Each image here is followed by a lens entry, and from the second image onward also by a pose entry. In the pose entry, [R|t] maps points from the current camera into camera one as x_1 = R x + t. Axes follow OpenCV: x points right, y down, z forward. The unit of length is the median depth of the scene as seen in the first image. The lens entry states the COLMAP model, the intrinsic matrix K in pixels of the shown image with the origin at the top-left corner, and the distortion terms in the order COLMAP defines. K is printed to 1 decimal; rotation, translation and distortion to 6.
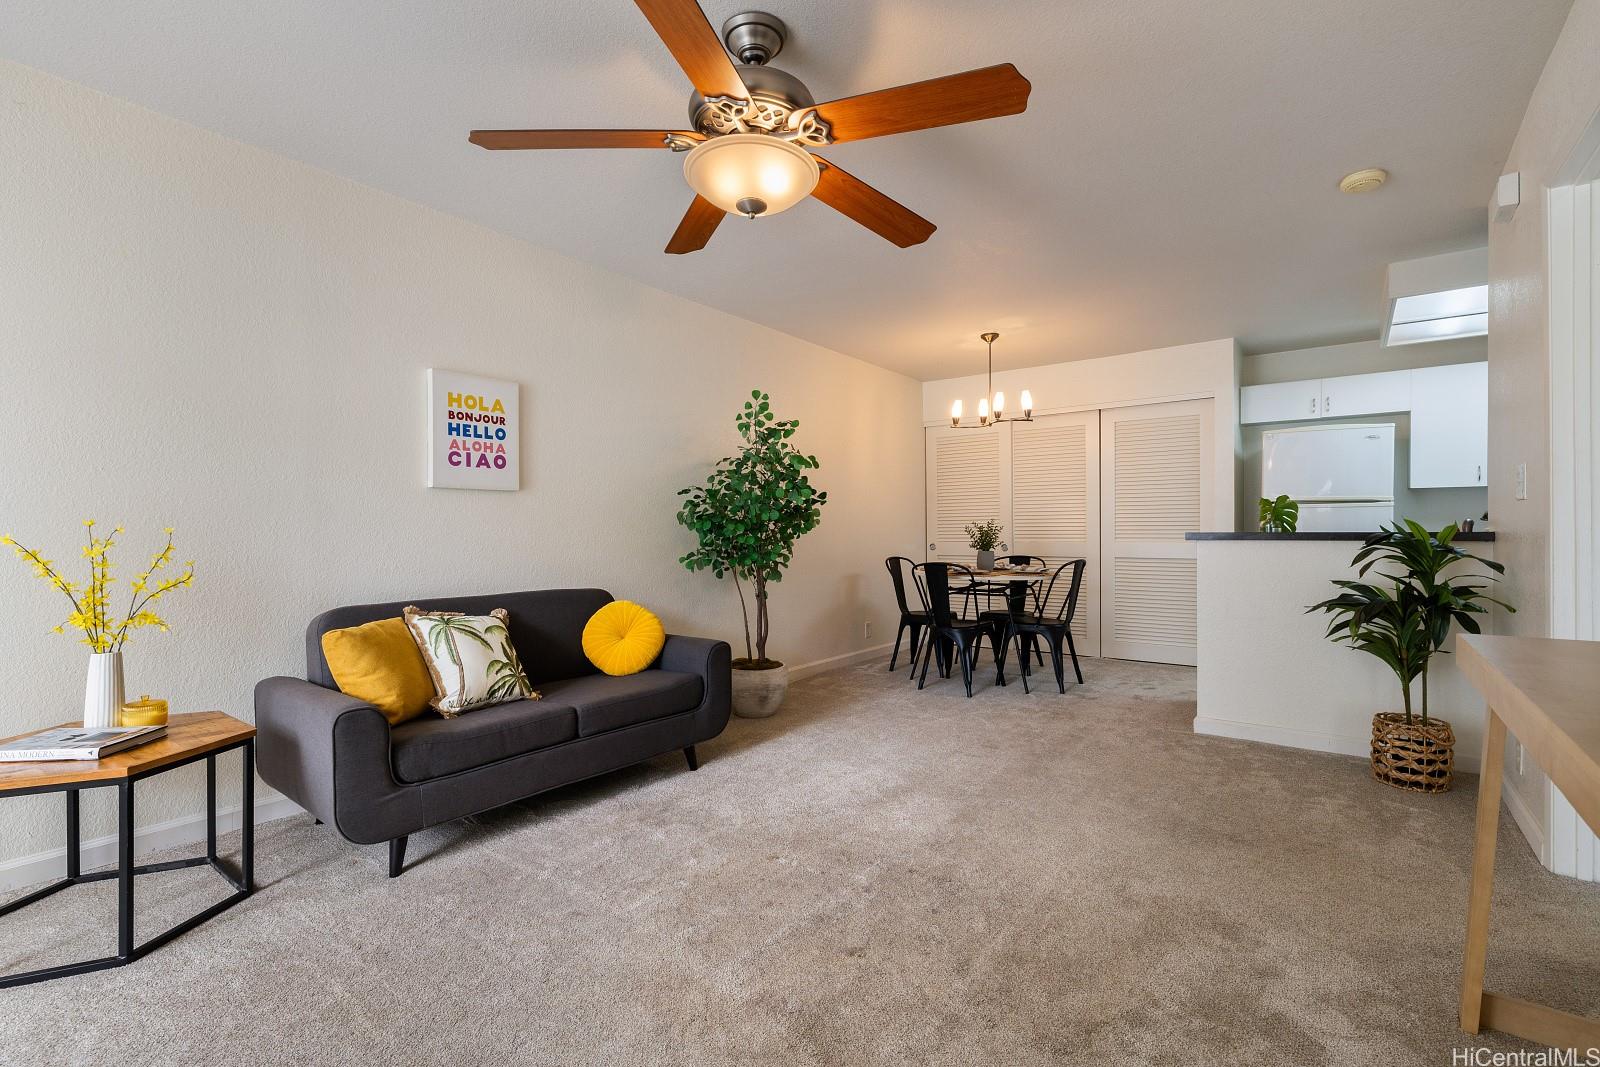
lens RADIAL K [[707.3, 0, 800.0], [0, 707.3, 533.5], [0, 0, 1]] dist [-0.011228, 0.000280]
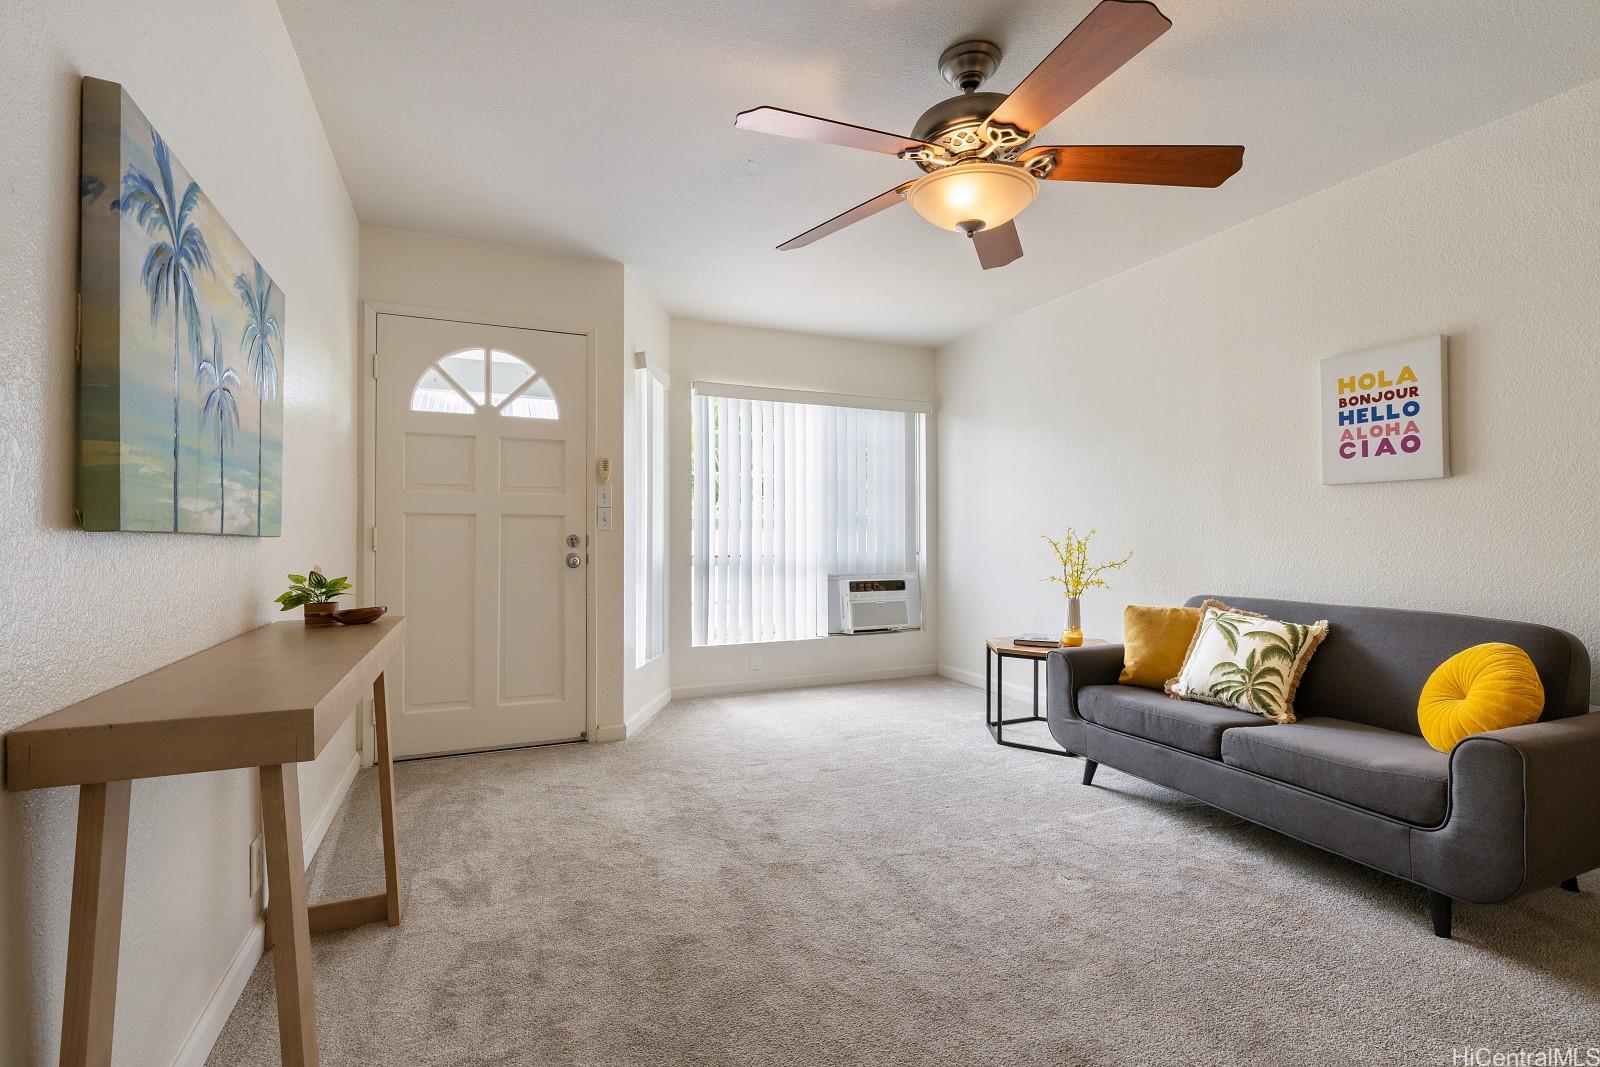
lens RADIAL K [[707.3, 0, 800.0], [0, 707.3, 533.5], [0, 0, 1]] dist [-0.011228, 0.000280]
pose [[-0.470990, 0.008119, -0.882101, 0.613550], [0.004966, 0.999966, 0.006552, -0.009691], [0.882125, -0.001295, -0.471014, 0.789884]]
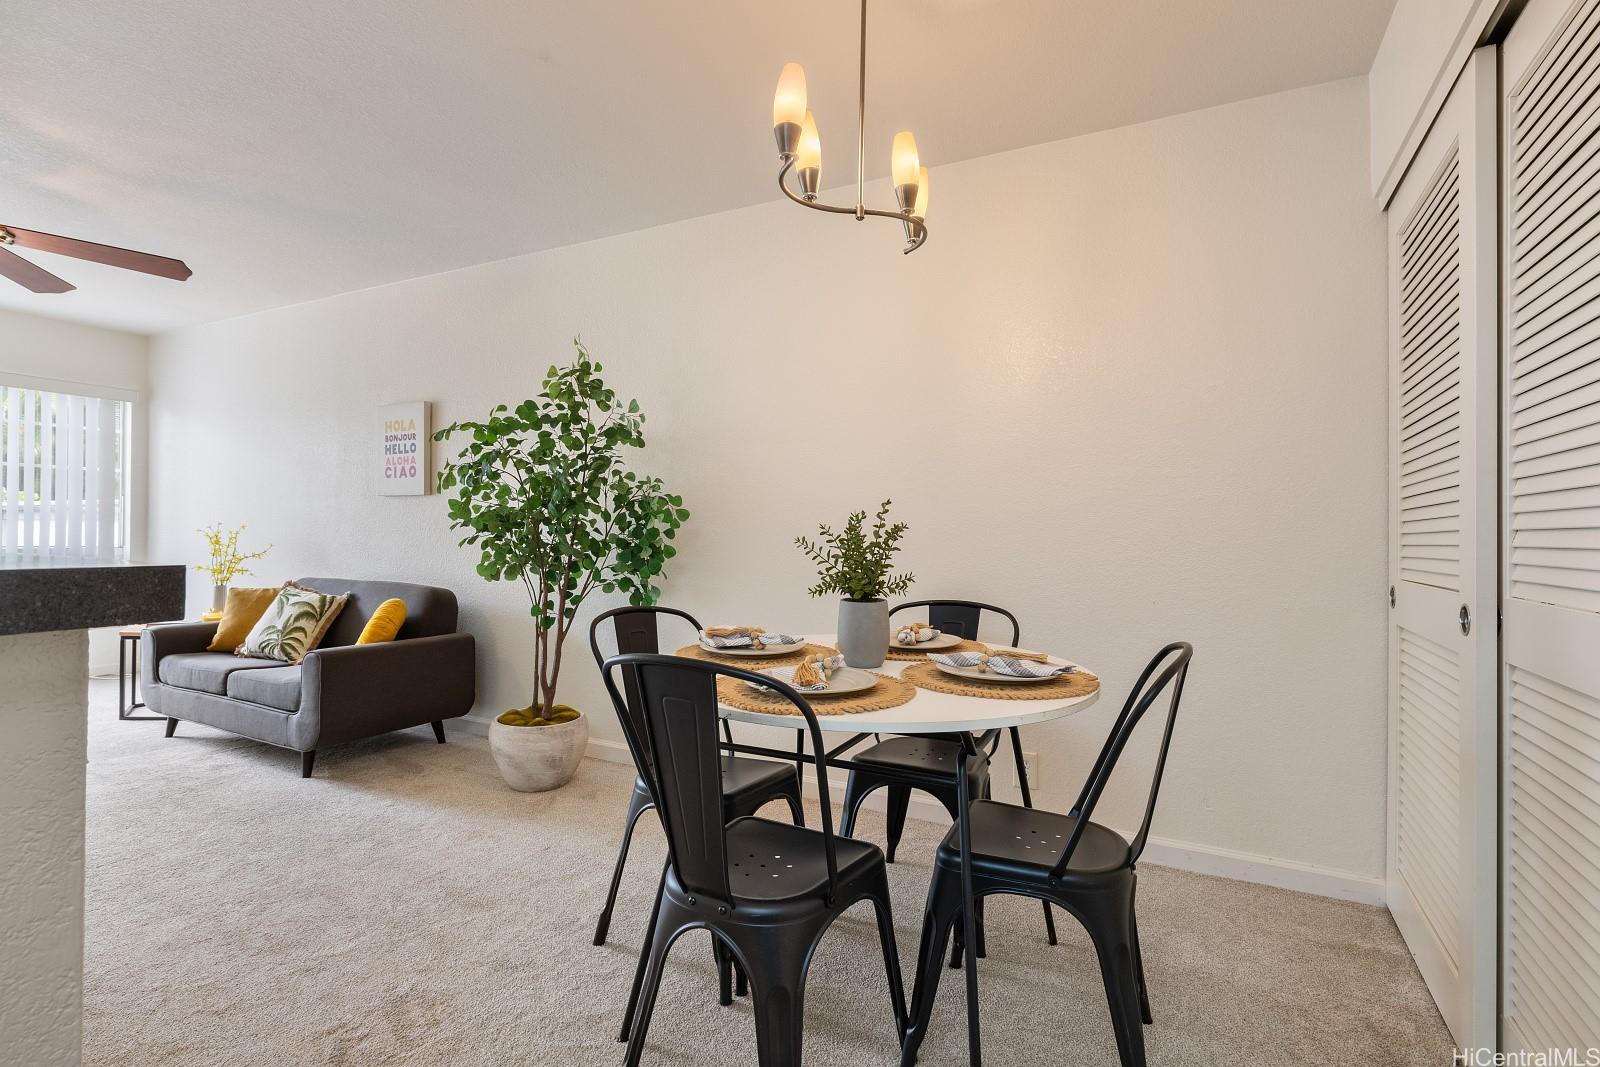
lens RADIAL K [[771.3, 0, 800.0], [0, 771.3, 533.5], [0, 0, 1]] dist [-0.002998, -0.000318]
pose [[0.175698, 0.010156, -0.984392, 0.994220], [-0.012149, 0.999893, 0.008148, -0.016044], [0.984369, 0.010528, 0.175803, 1.458274]]
